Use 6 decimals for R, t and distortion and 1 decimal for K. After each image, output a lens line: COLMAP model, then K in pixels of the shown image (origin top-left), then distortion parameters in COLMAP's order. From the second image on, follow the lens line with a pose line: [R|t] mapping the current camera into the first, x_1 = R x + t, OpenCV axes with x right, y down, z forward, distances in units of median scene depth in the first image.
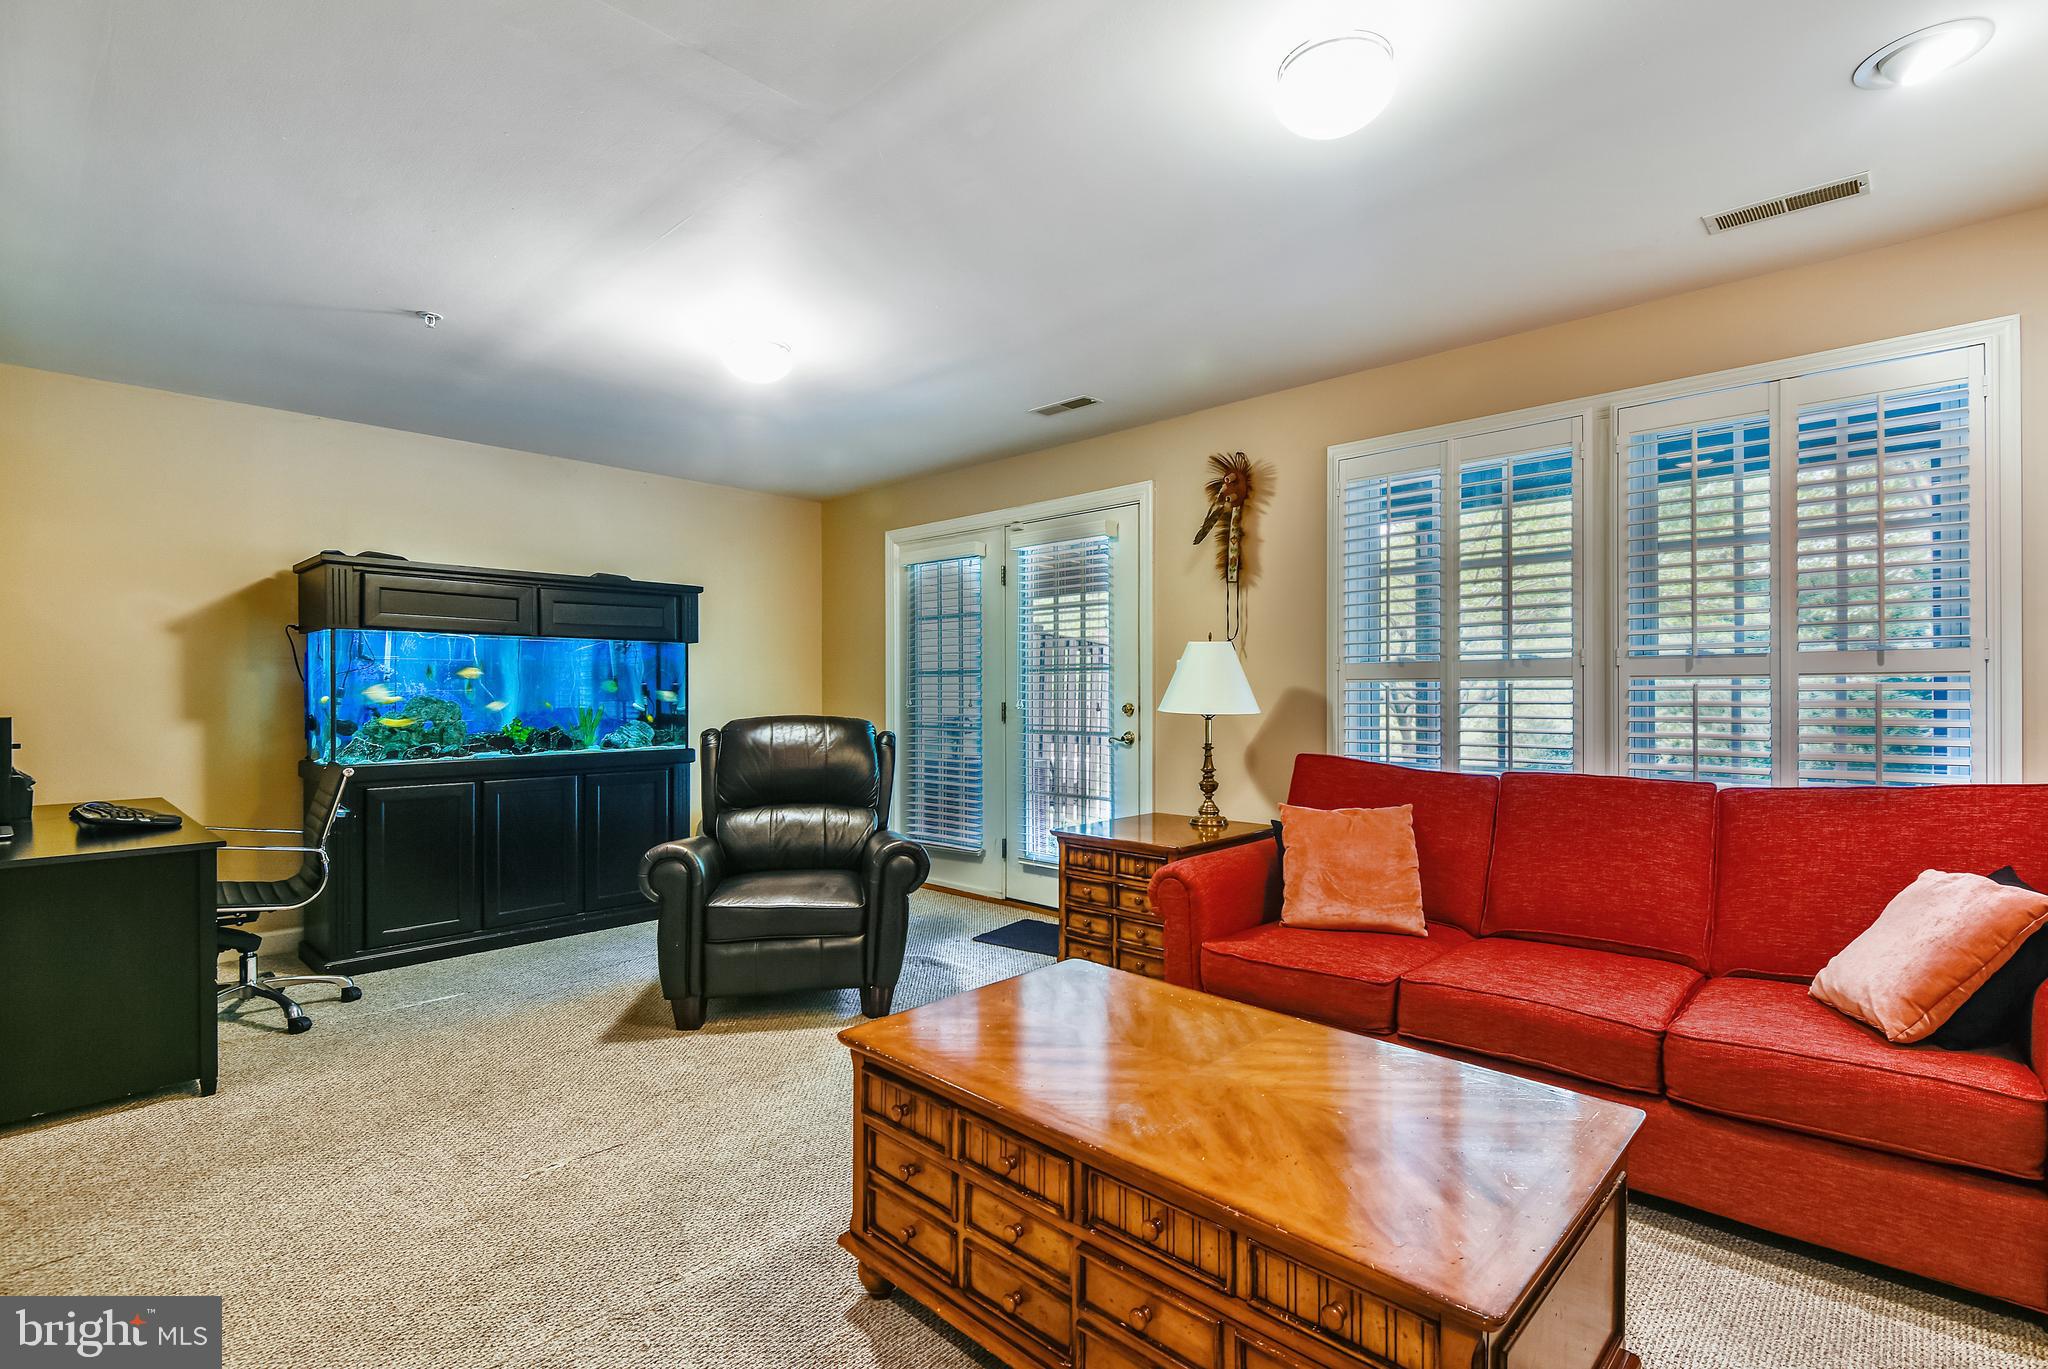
lens RADIAL K [[935.2, 0, 1027.7], [0, 935.2, 699.6], [0, 0, 1]] dist [0.020729, -0.014294]
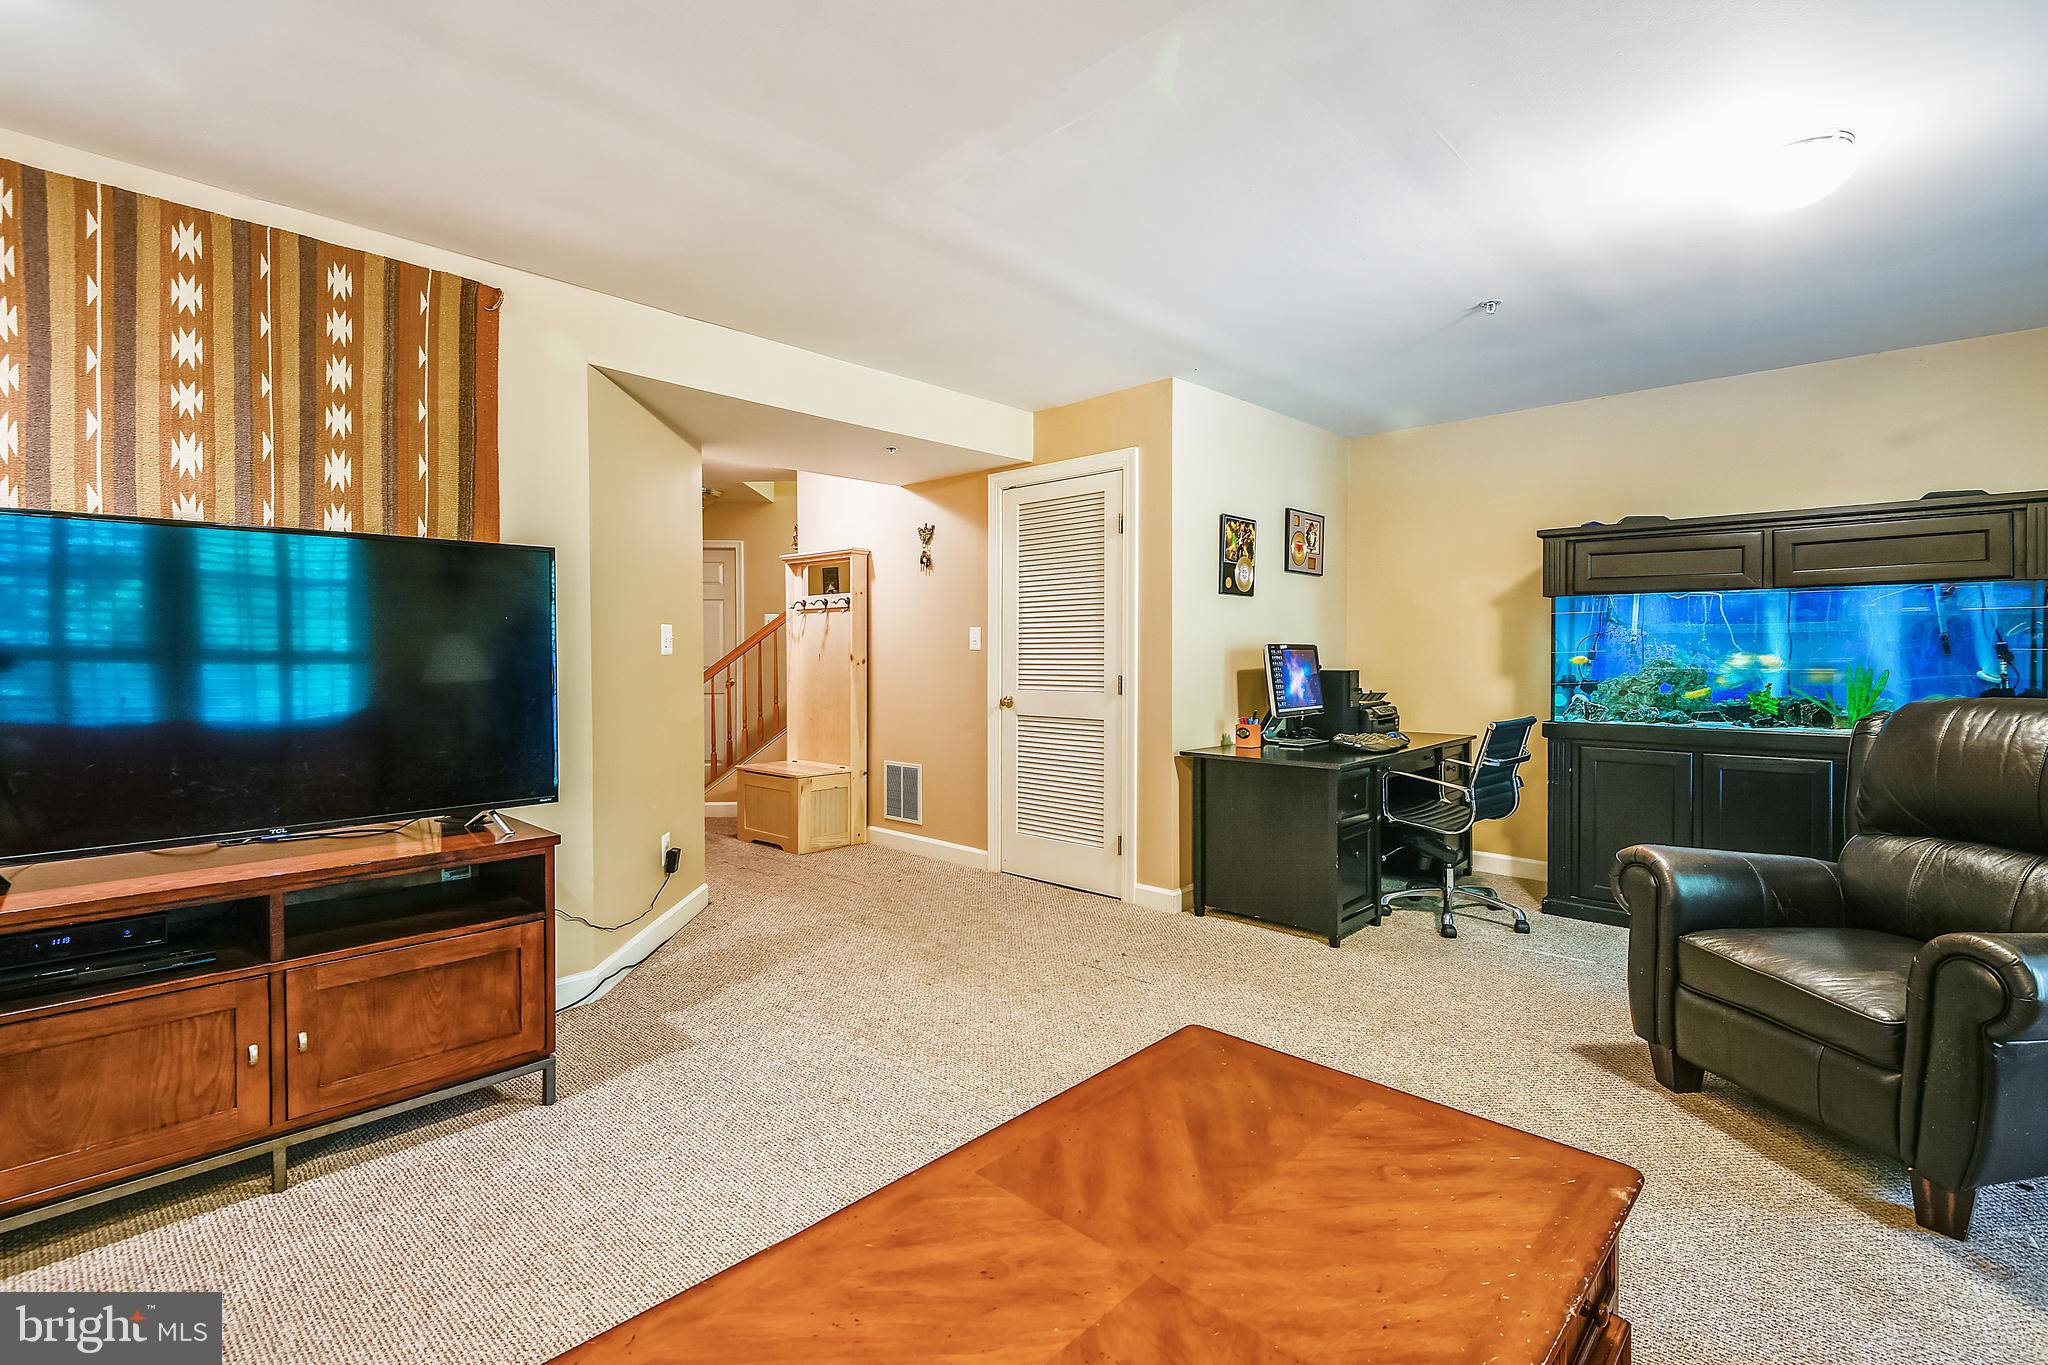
lens RADIAL K [[918.9, 0, 1026.8], [0, 918.9, 658.0], [0, 0, 1]] dist [0.001924, -0.016126]
pose [[0.010028, 0.009953, -0.999900, 0.368881], [-0.010043, 0.999901, 0.009853, -0.008728], [0.999899, 0.009943, 0.010127, 0.425251]]
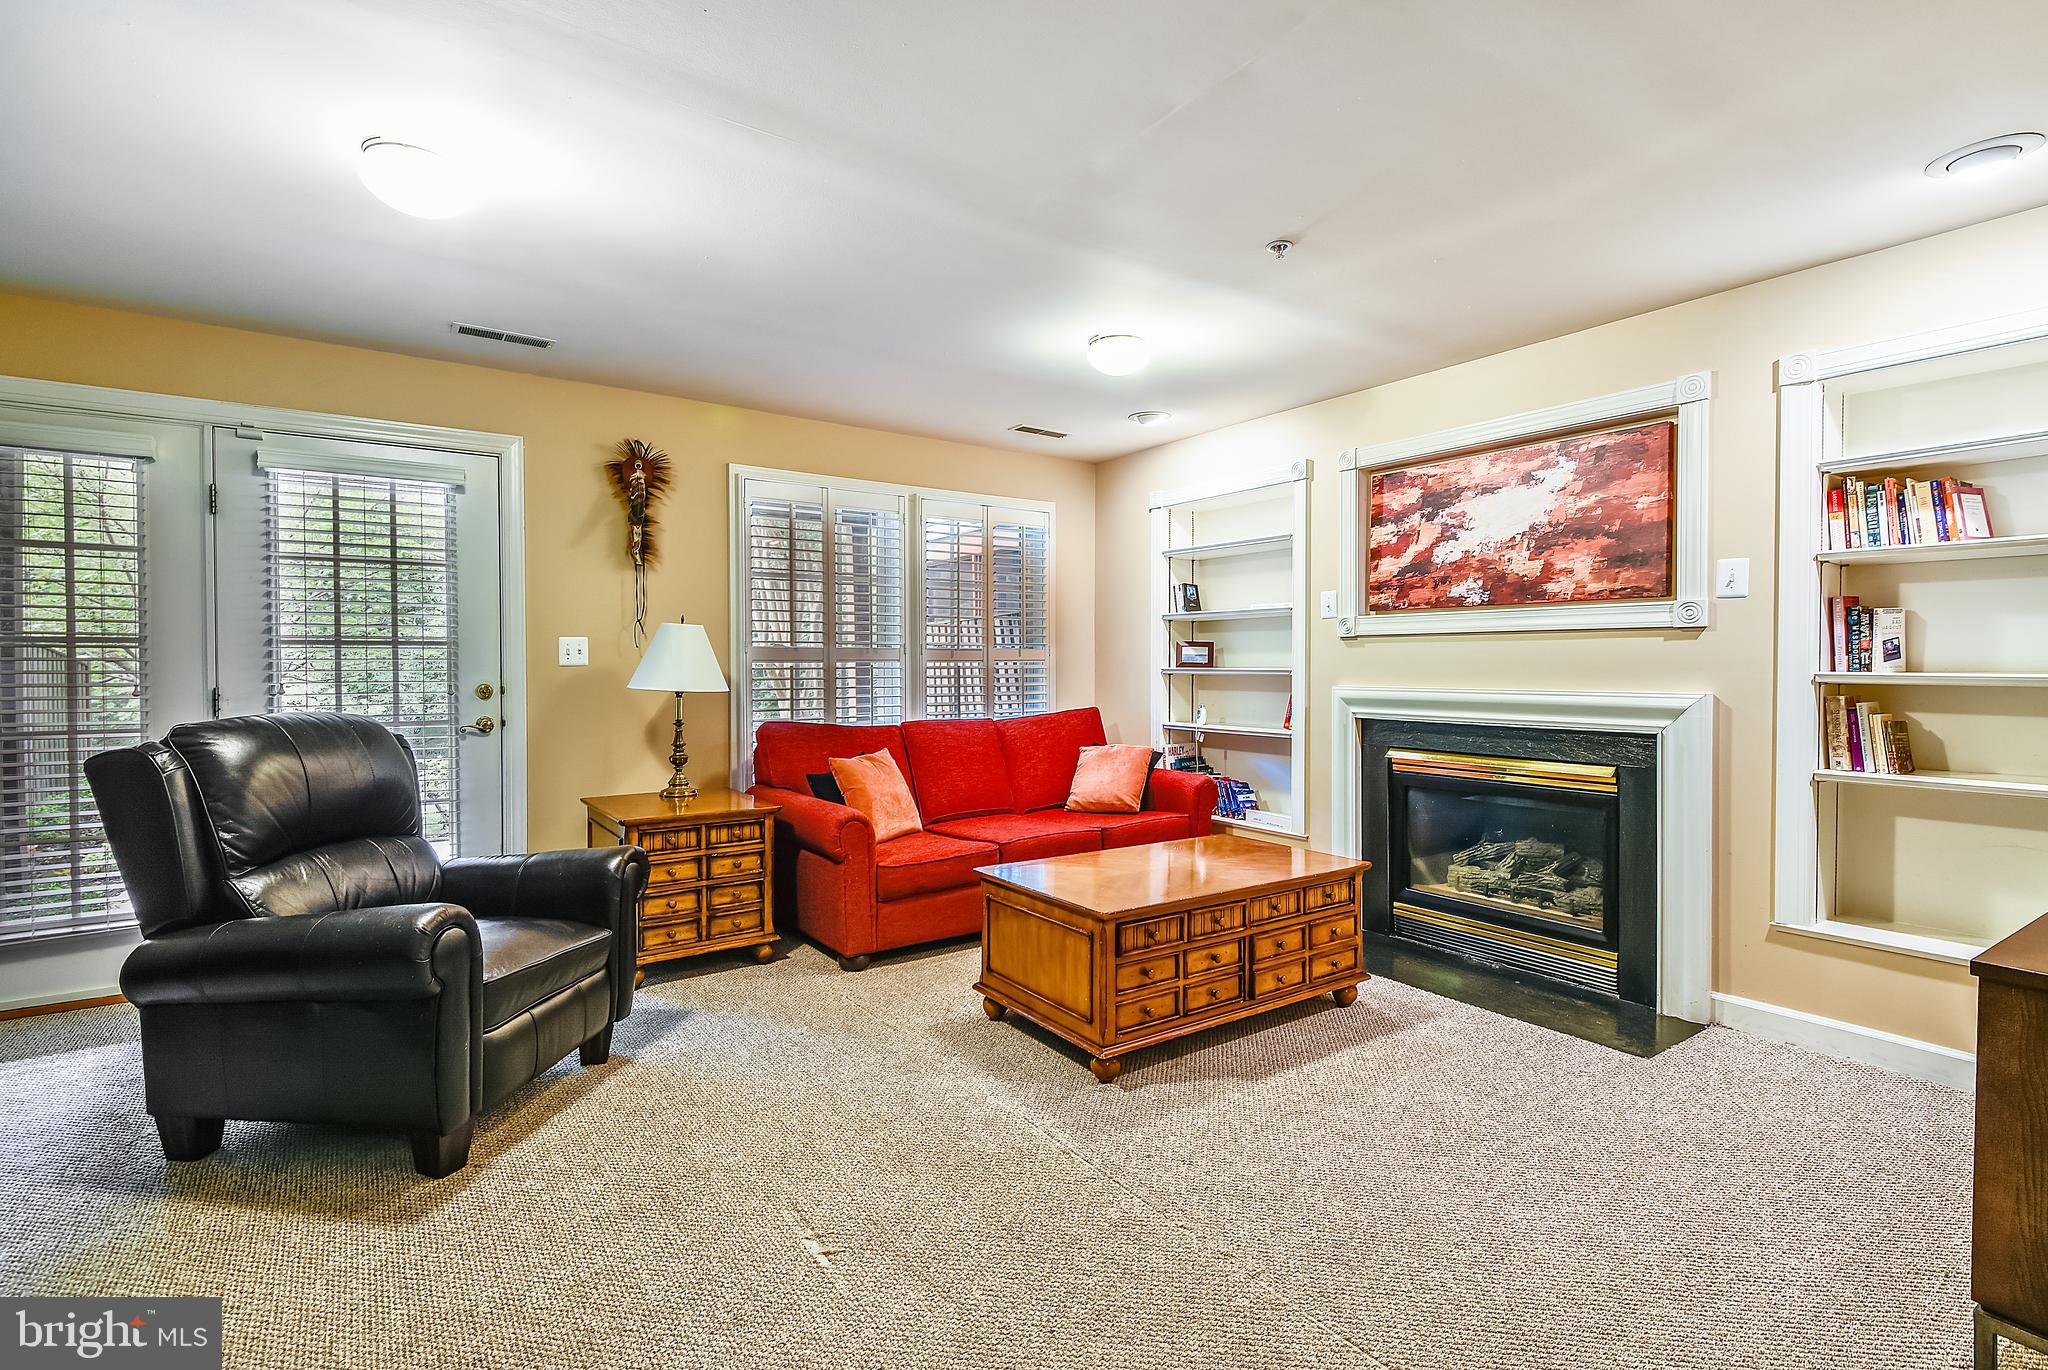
lens RADIAL K [[953.2, 0, 1023.4], [0, 953.2, 680.1], [0, 0, 1]] dist [0.034403, -0.022040]
pose [[0.202603, -0.014915, 0.979147, -0.864422], [0.011027, 0.999855, 0.012949, -0.008213], [-0.979199, 0.008173, 0.202738, 0.434000]]
